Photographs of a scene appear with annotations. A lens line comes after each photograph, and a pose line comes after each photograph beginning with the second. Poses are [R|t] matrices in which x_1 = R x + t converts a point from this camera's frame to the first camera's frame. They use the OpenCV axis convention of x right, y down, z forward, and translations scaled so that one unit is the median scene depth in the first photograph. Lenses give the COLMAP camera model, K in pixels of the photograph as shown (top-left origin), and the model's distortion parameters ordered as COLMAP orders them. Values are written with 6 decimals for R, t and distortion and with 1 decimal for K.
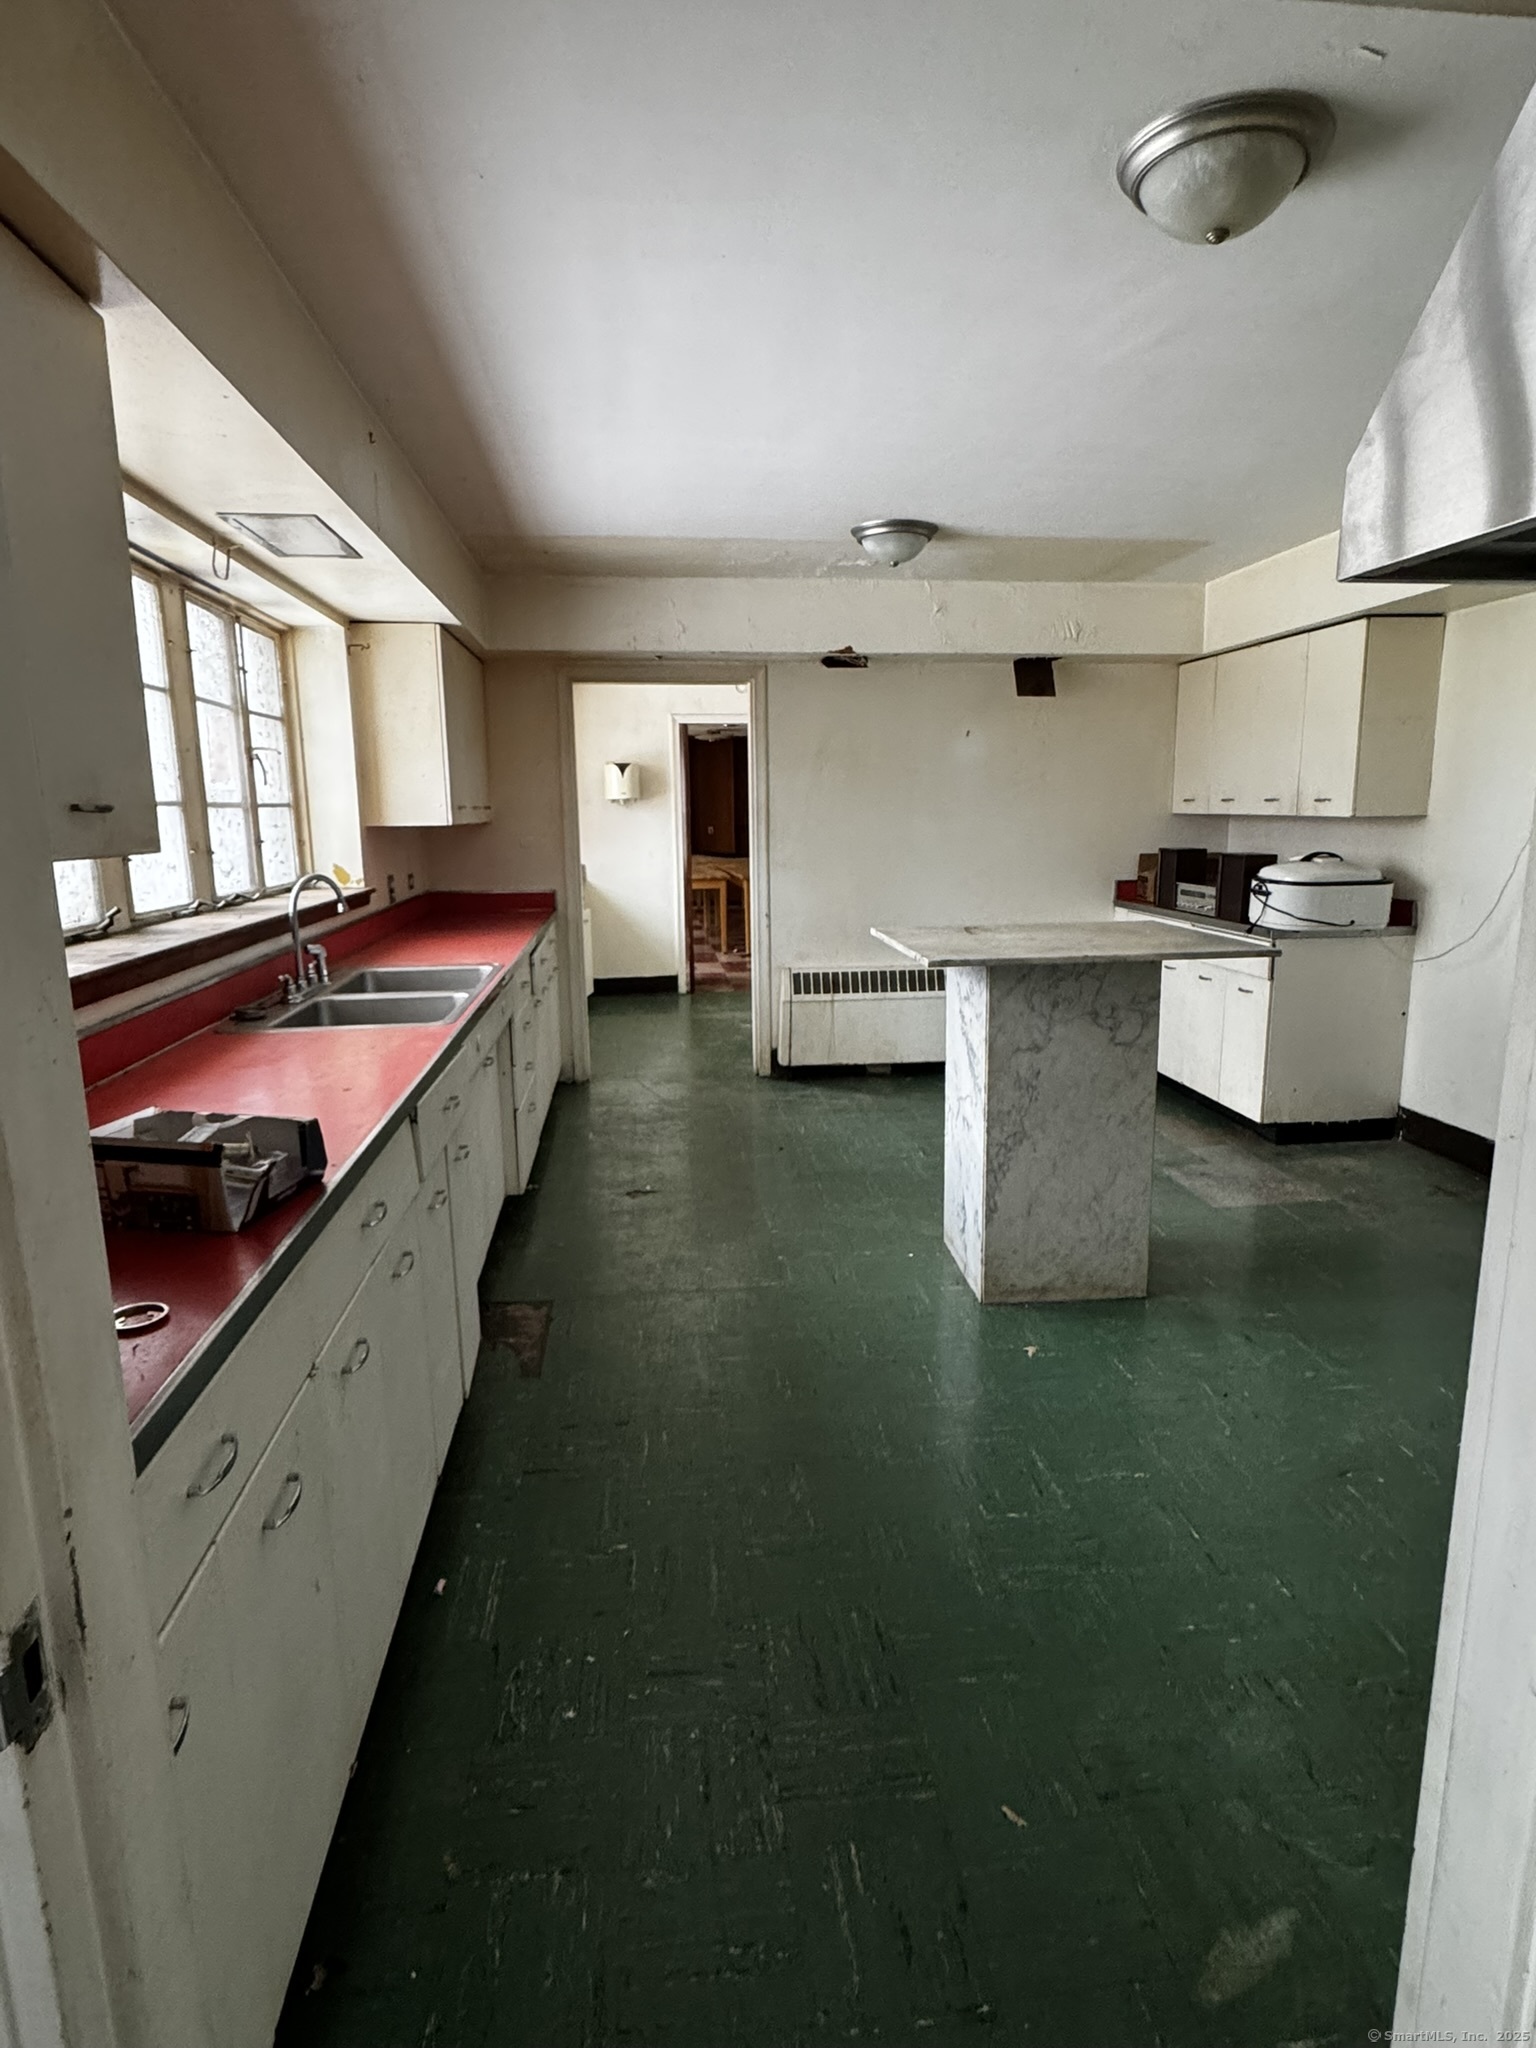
lens RADIAL K [[1131.2, 0, 767.3], [0, 1131.2, 1028.9], [0, 0, 1]] dist [0.000957, 0.000105]
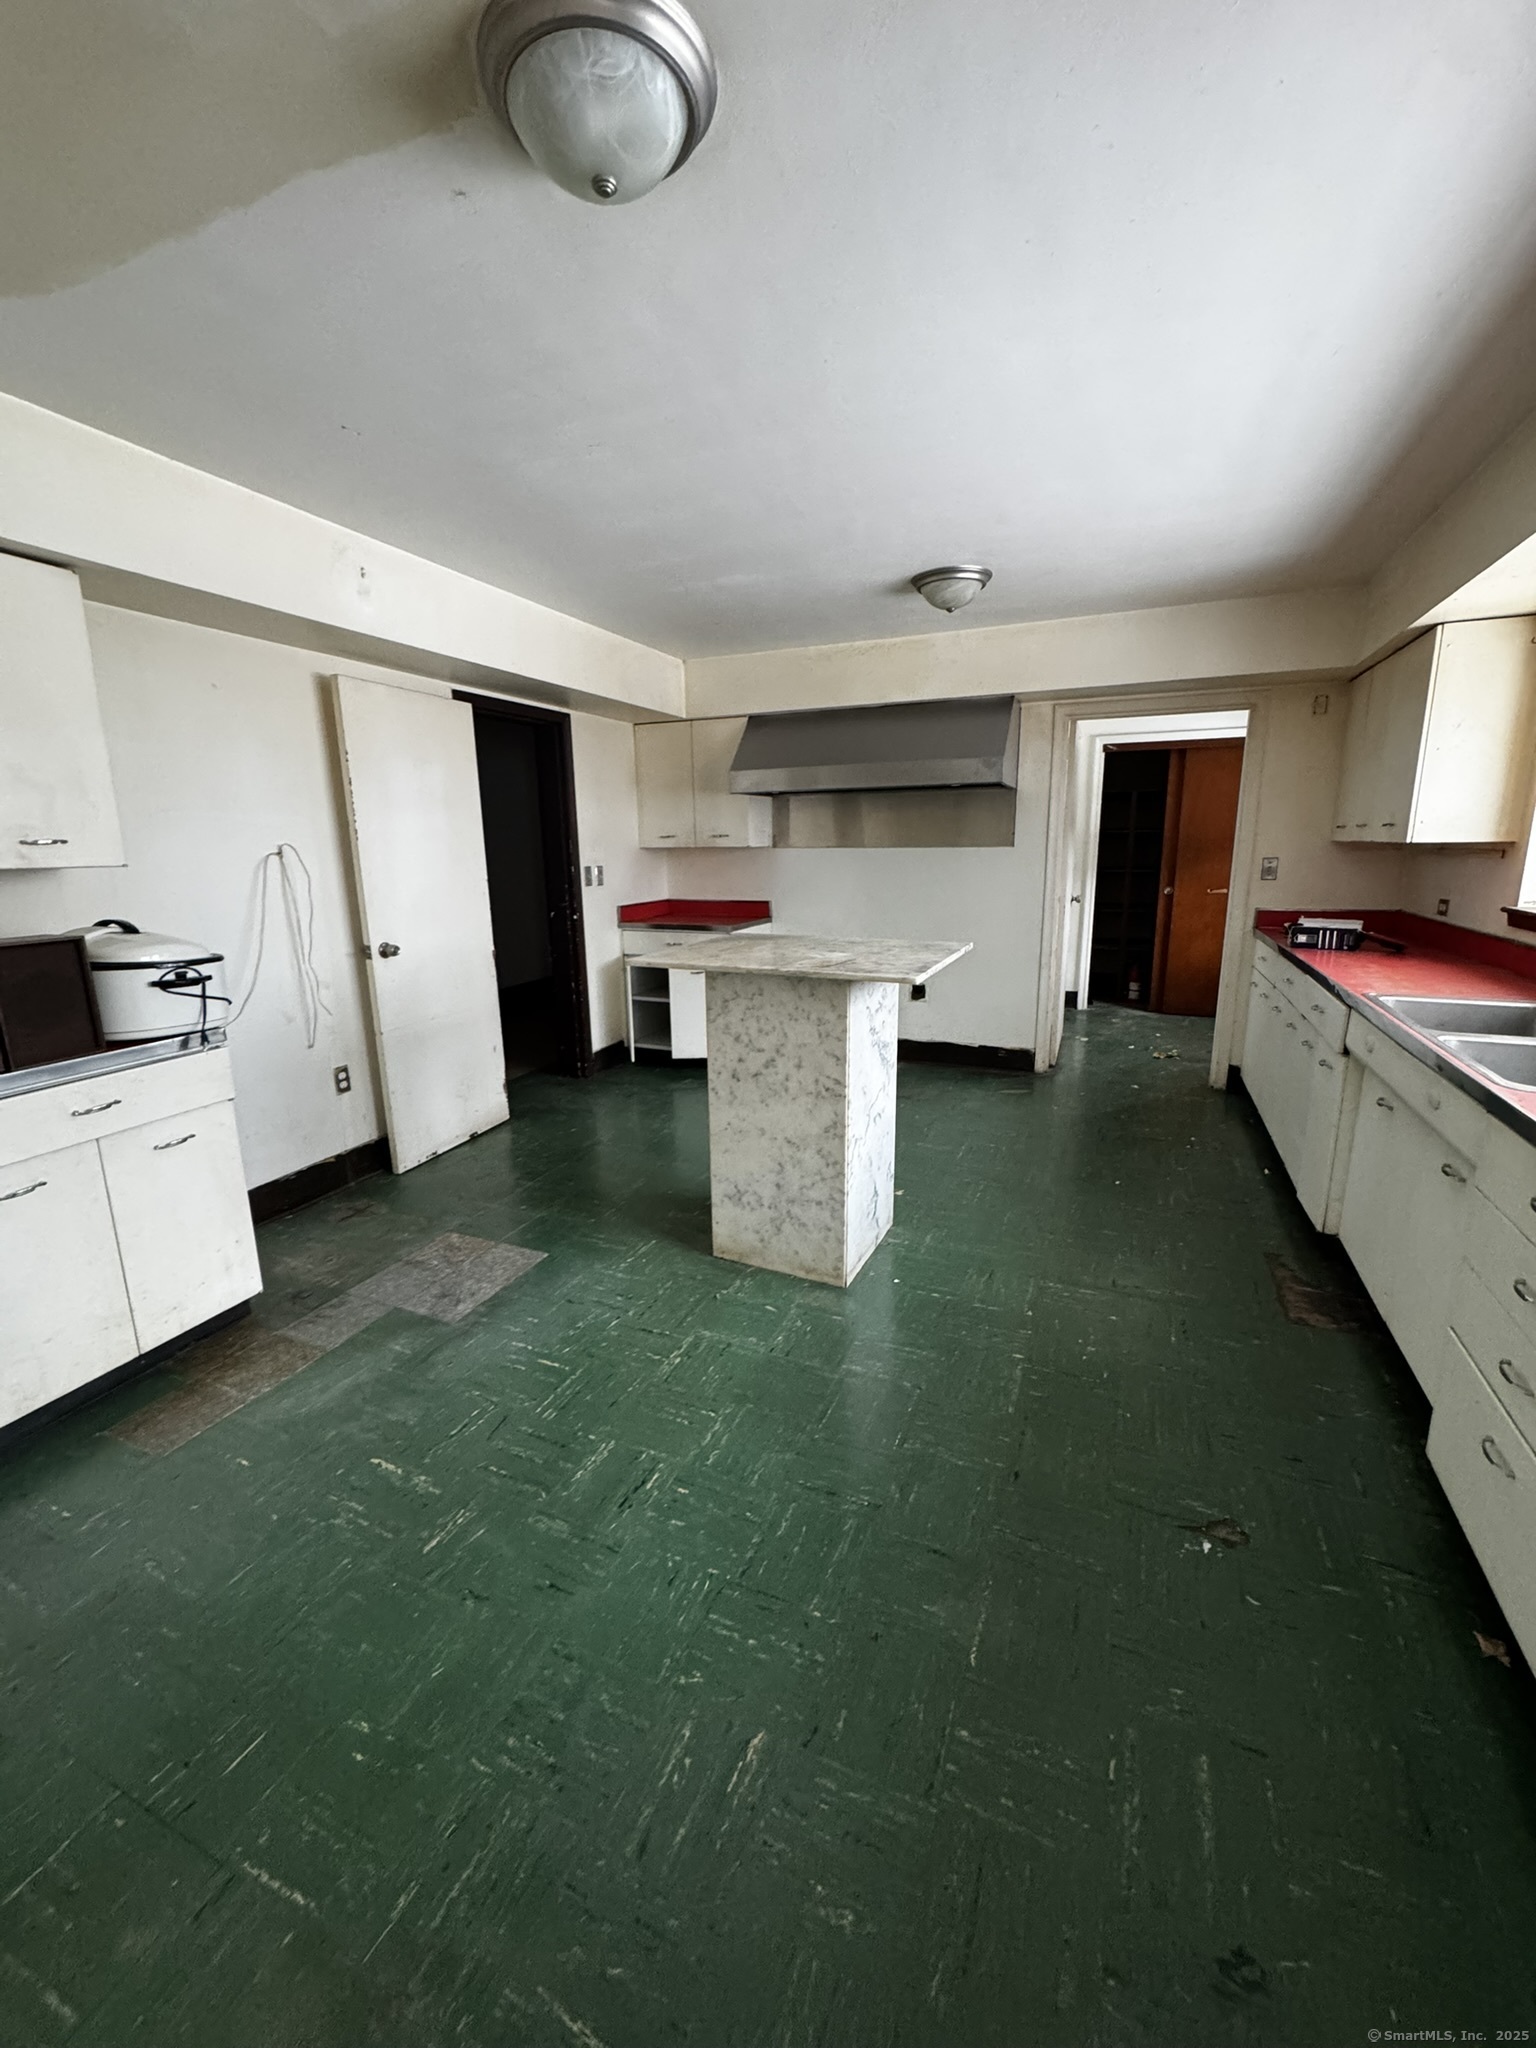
lens RADIAL K [[810.6, 0, 765.9], [0, 810.6, 1025.4], [0, 0, 1]] dist [-0.001488, 0.000234]
pose [[-0.868148, -0.090224, 0.488036, -0.085188], [0.113363, 0.921294, 0.371977, -0.240190], [-0.483186, 0.378256, -0.789591, 1.251964]]
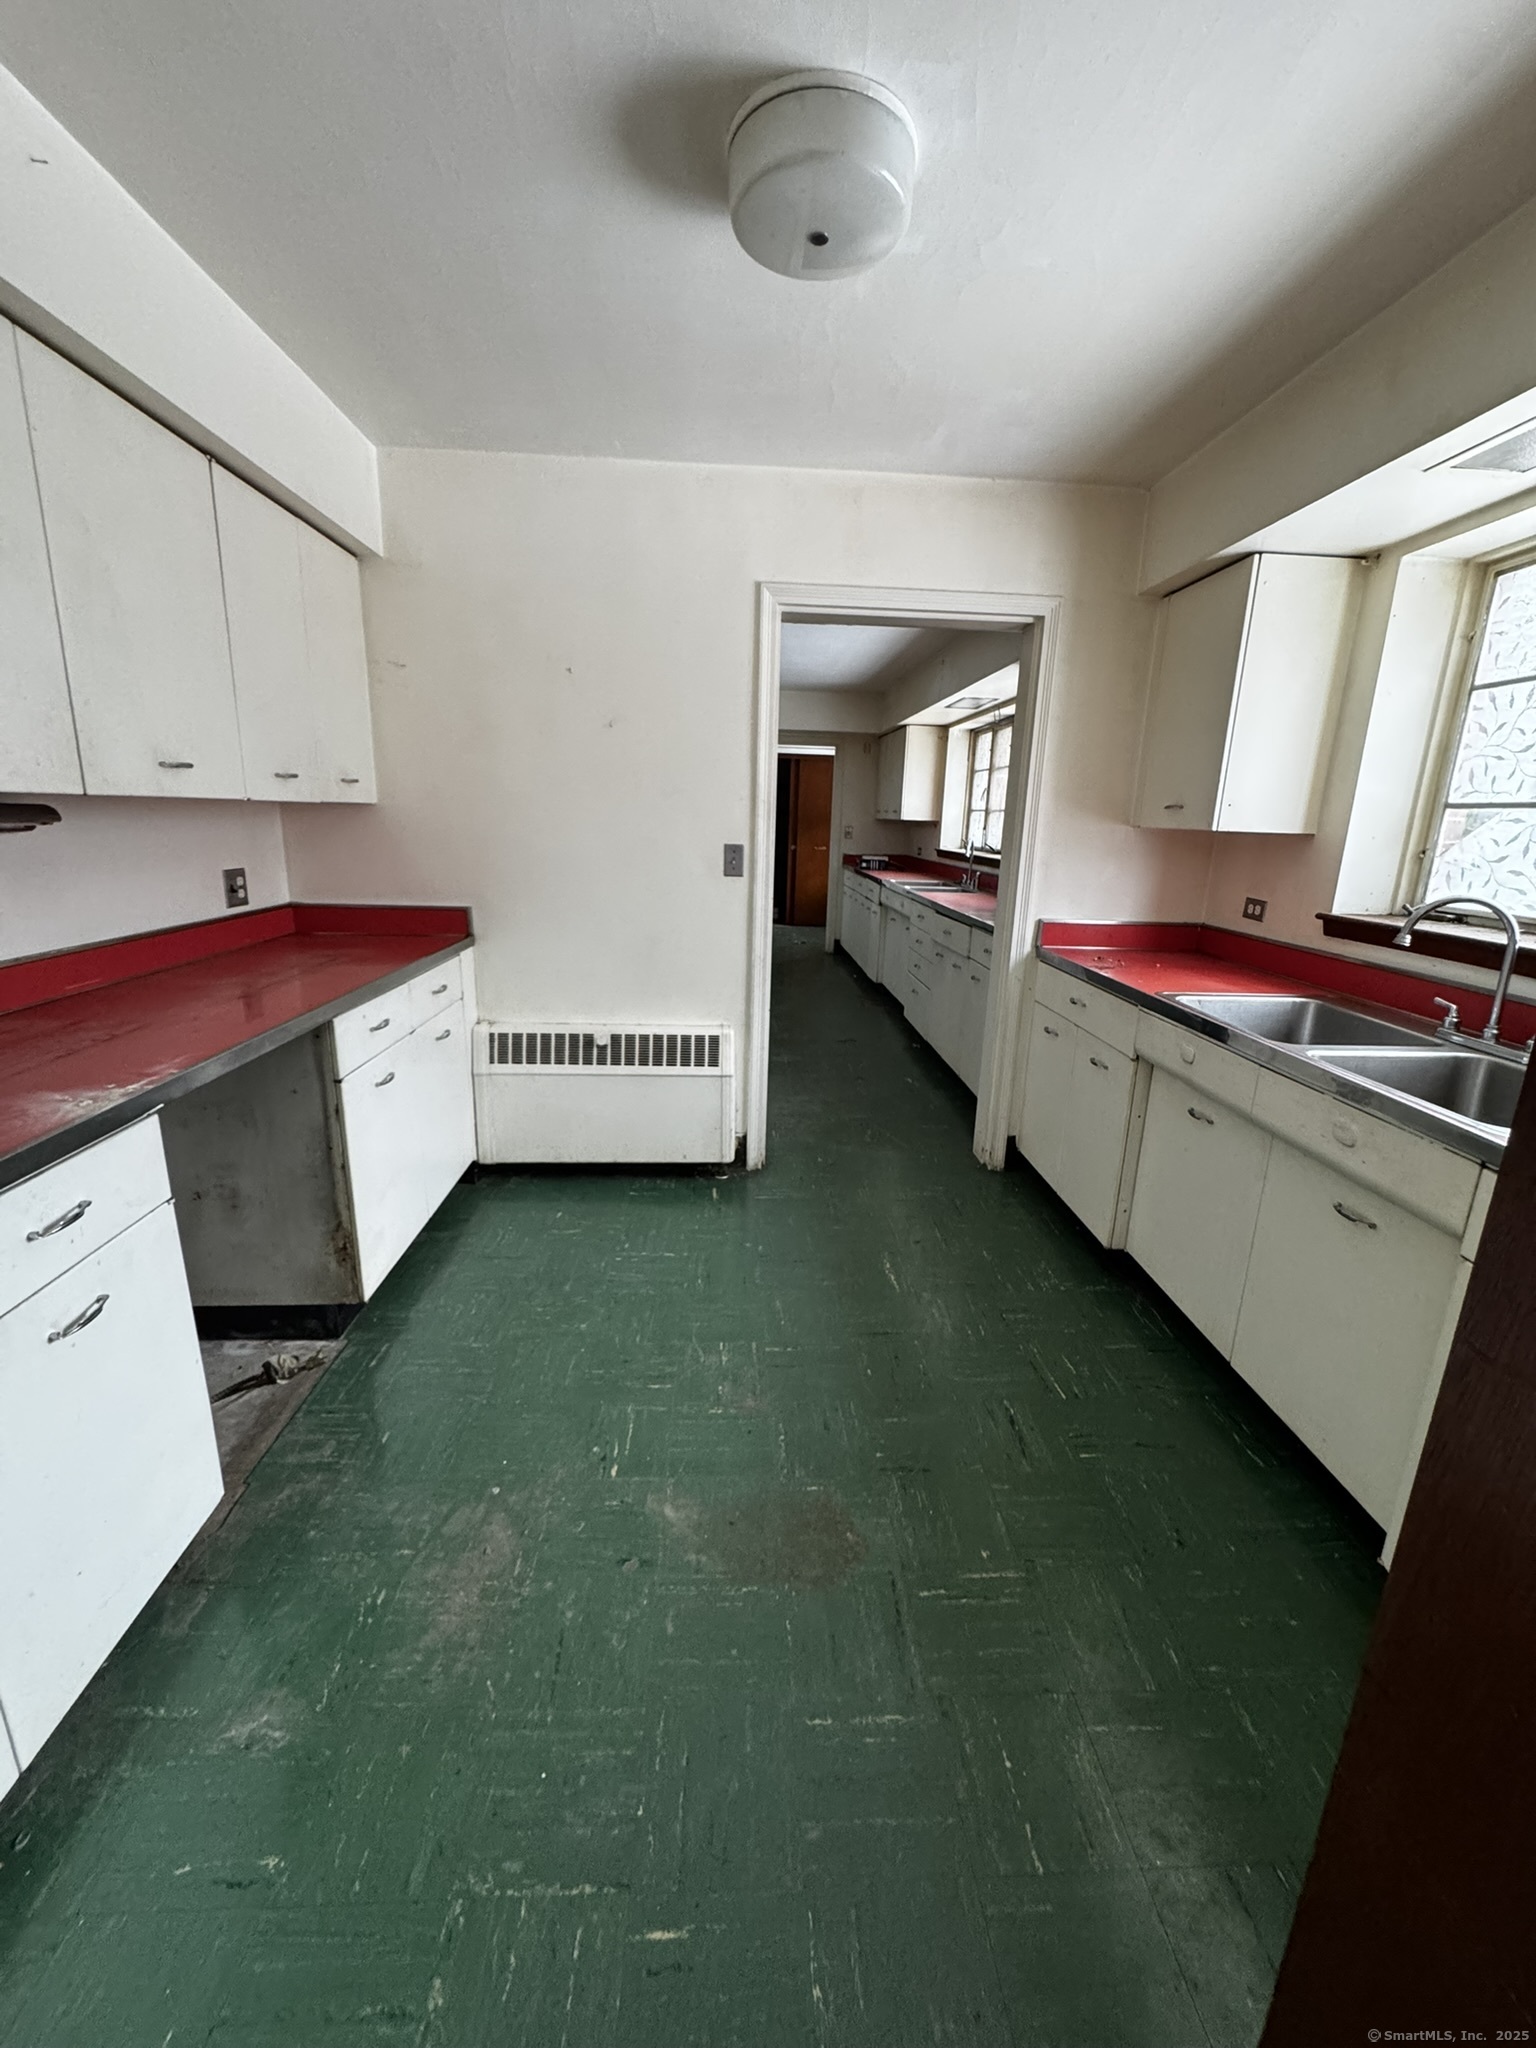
lens RADIAL K [[810.6, 0, 768.1], [0, 810.6, 1017.0], [0, 0, 1]] dist [-0.001488, 0.000234]
pose [[-0.997557, -0.044126, 0.054152, -0.058503], [-0.017465, 0.908150, 0.418280, -0.349594], [-0.067635, 0.416312, -0.906702, 1.870883]]
